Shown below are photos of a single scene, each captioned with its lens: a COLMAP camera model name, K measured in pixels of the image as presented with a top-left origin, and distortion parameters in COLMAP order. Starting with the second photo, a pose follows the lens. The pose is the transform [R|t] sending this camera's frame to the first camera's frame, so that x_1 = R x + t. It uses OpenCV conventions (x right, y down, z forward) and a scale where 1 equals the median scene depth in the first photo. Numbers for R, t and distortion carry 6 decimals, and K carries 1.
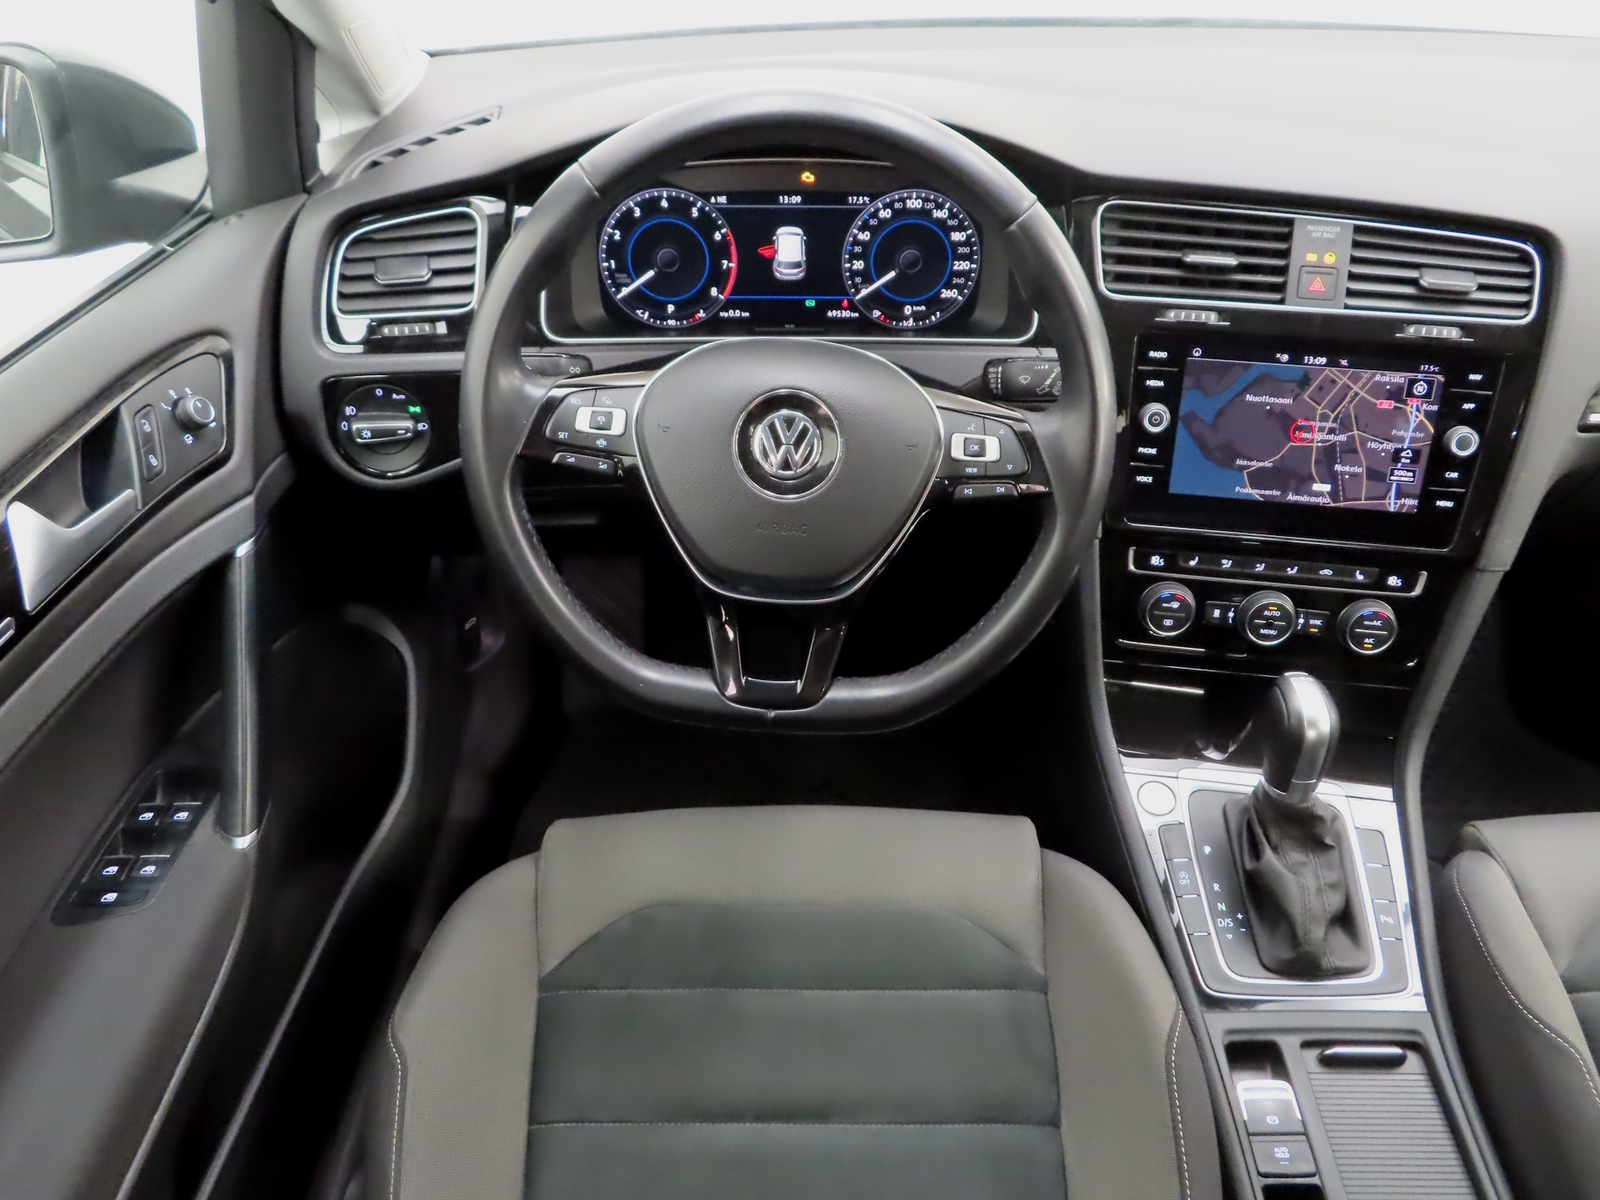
lens RADIAL K [[1148.7, 0, 800.0], [0, 1148.7, 600.0], [0, 0, 1]] dist [-0.013796, 0.010079]
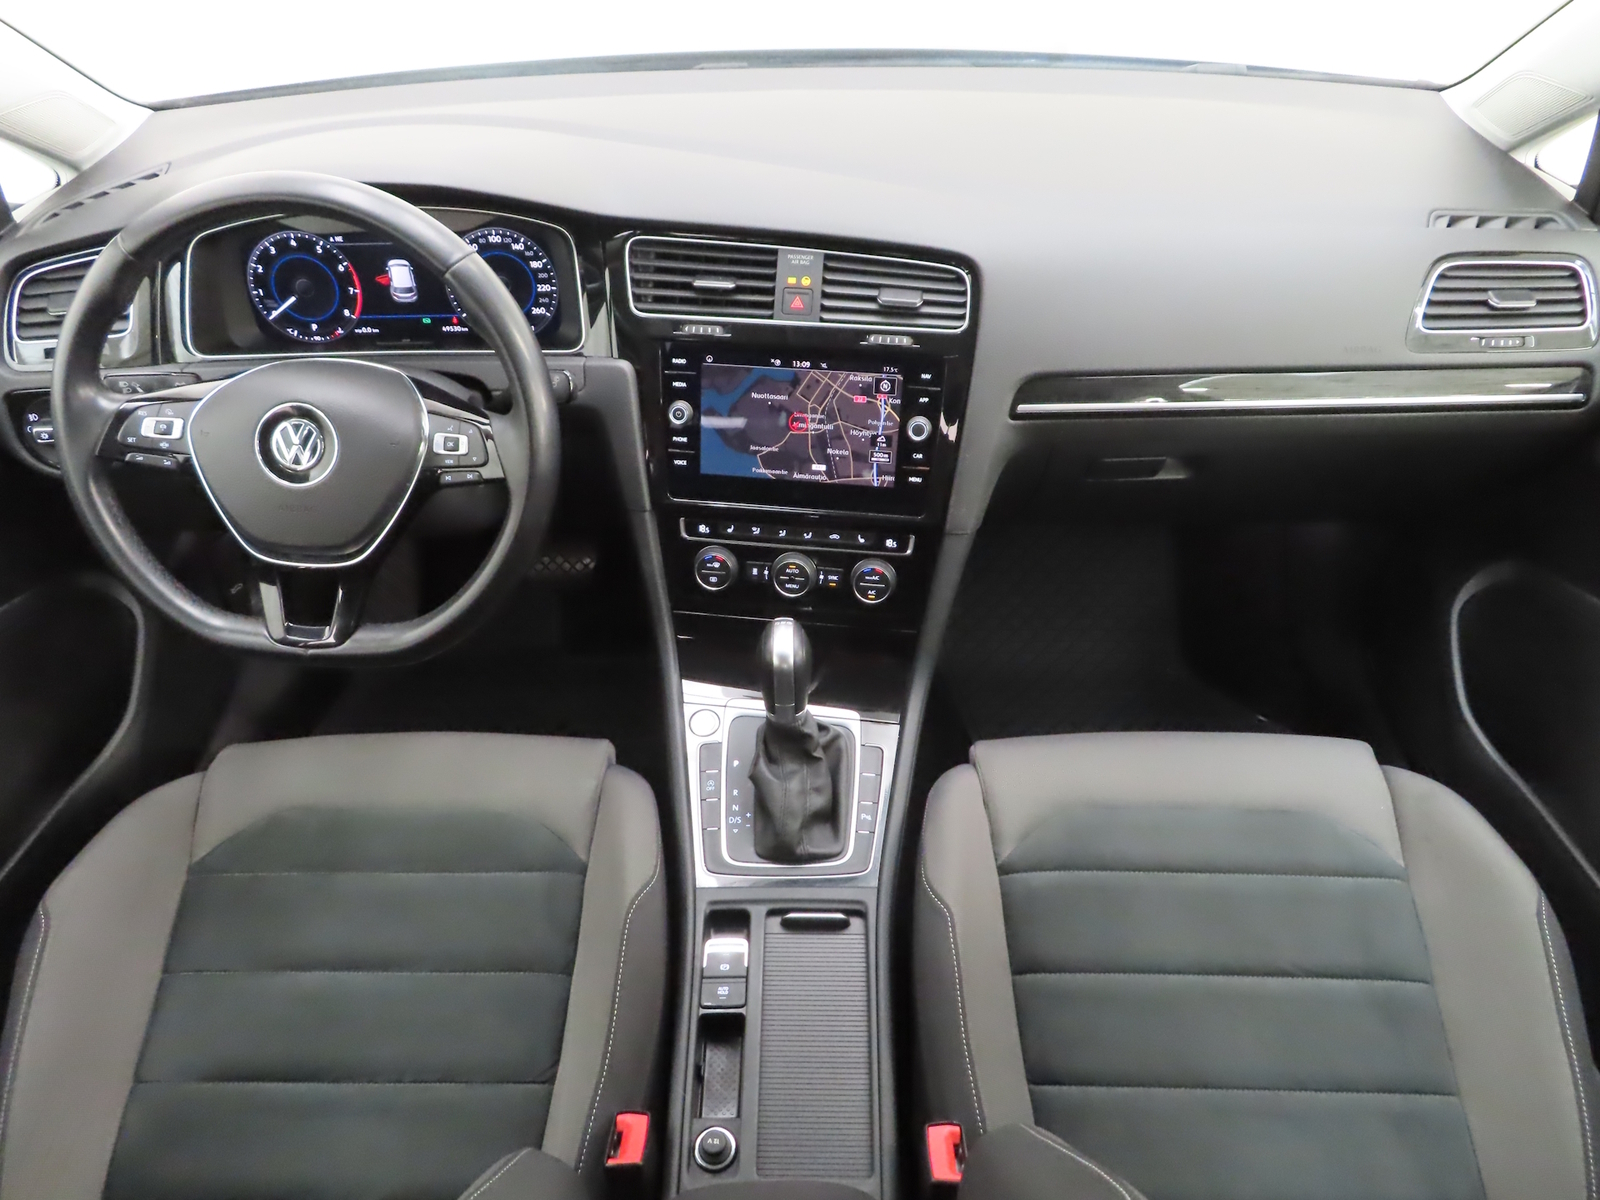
lens RADIAL K [[1148.7, 0, 800.0], [0, 1148.7, 600.0], [0, 0, 1]] dist [-0.013796, 0.010079]
pose [[0.999687, -0.010710, -0.022610, 0.471902], [0.011330, 0.999559, 0.027458, 0.009622], [0.022306, -0.027706, 0.999367, -0.236410]]
